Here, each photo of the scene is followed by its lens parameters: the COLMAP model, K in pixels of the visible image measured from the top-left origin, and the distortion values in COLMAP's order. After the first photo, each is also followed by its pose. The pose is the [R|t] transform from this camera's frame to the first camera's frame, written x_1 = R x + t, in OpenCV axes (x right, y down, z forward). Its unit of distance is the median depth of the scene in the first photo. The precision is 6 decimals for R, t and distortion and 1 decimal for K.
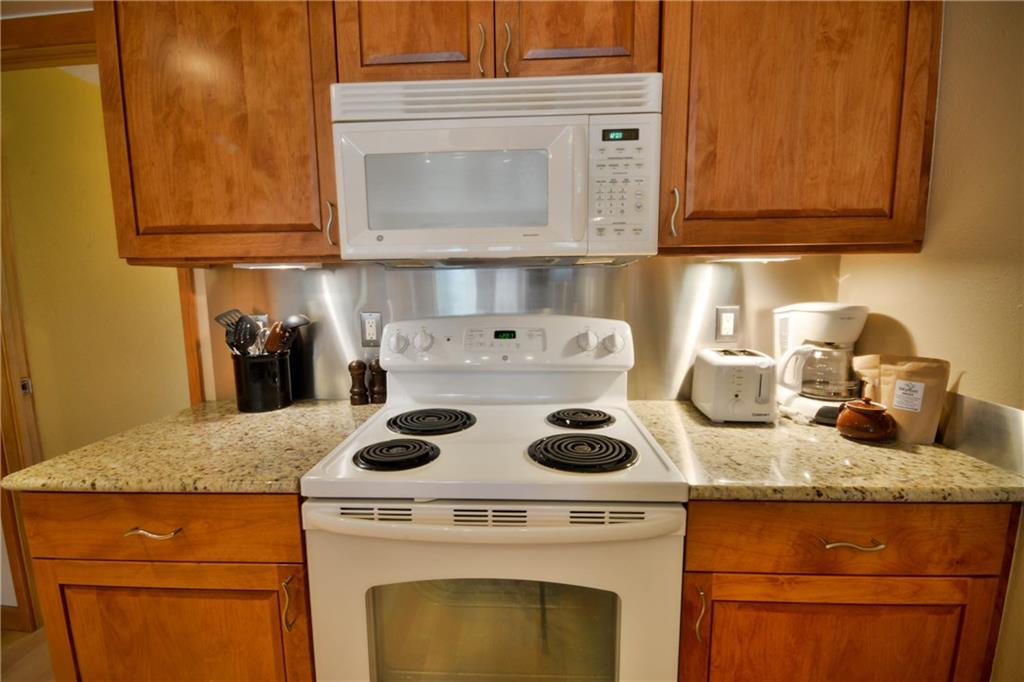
lens RADIAL K [[450.8, 0, 503.6], [0, 450.8, 345.3], [0, 0, 1]] dist [-0.006780, -0.000664]
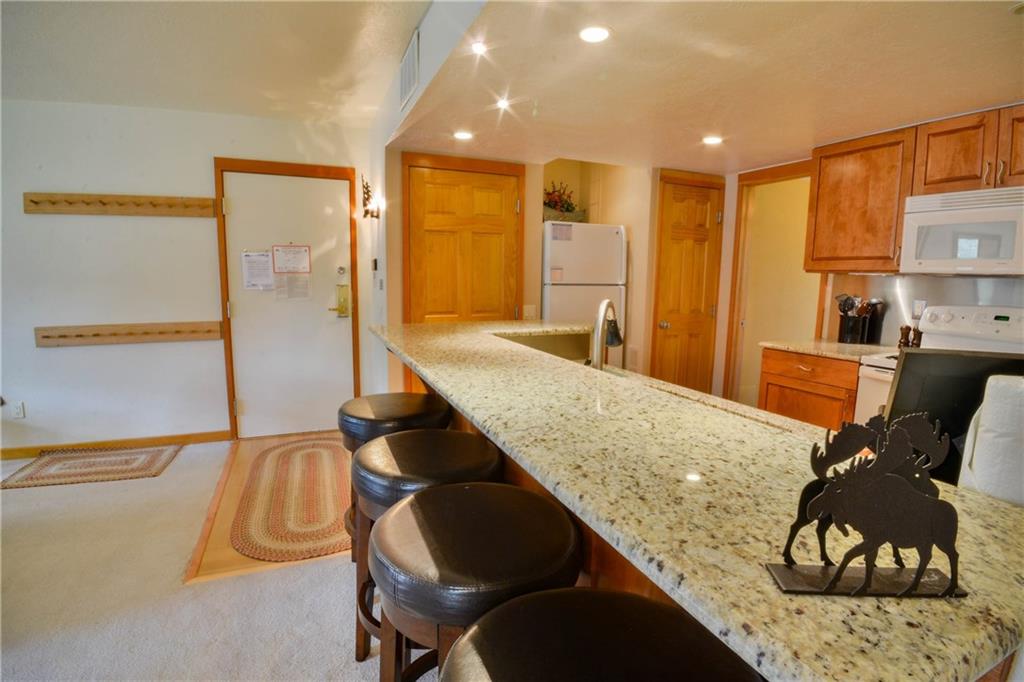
lens RADIAL K [[496.0, 0, 492.9], [0, 496.0, 349.6], [0, 0, 1]] dist [-0.055546, -0.002376]
pose [[0.415611, 0.148096, -0.897405, 0.924946], [-0.138196, 0.985482, 0.098629, 0.221310], [0.898982, 0.083026, 0.430043, -1.710251]]
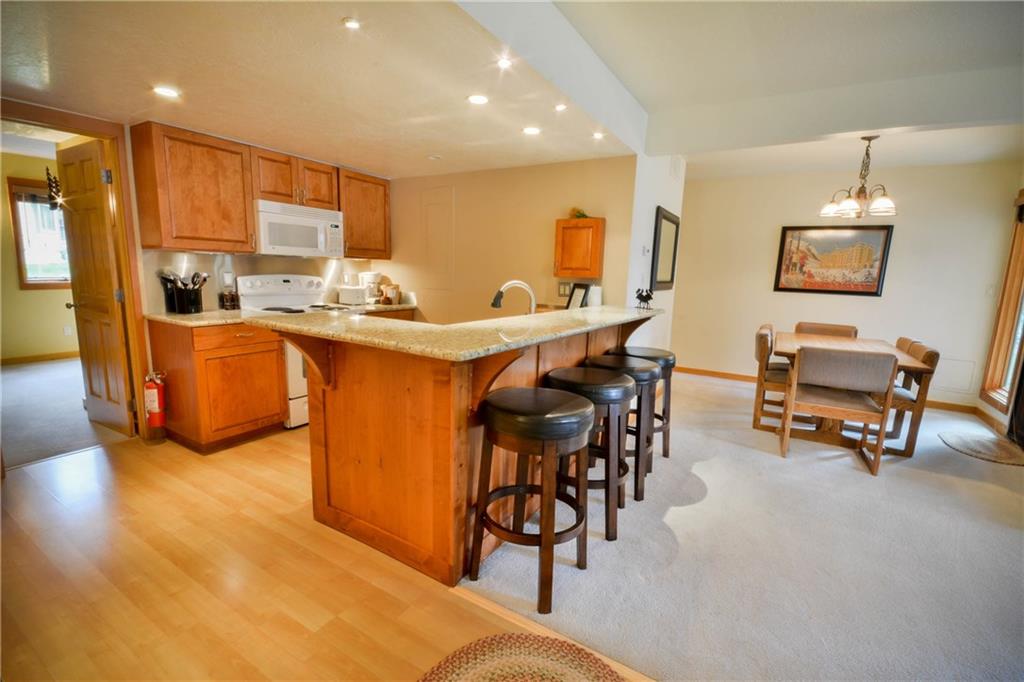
lens RADIAL K [[450.8, 0, 513.0], [0, 450.8, 344.0], [0, 0, 1]] dist [-0.006780, -0.000664]
pose [[0.463324, -0.118528, 0.878226, -2.266052], [0.081269, 0.992522, 0.091079, 0.275898], [-0.882454, 0.029173, 0.469492, -1.907980]]
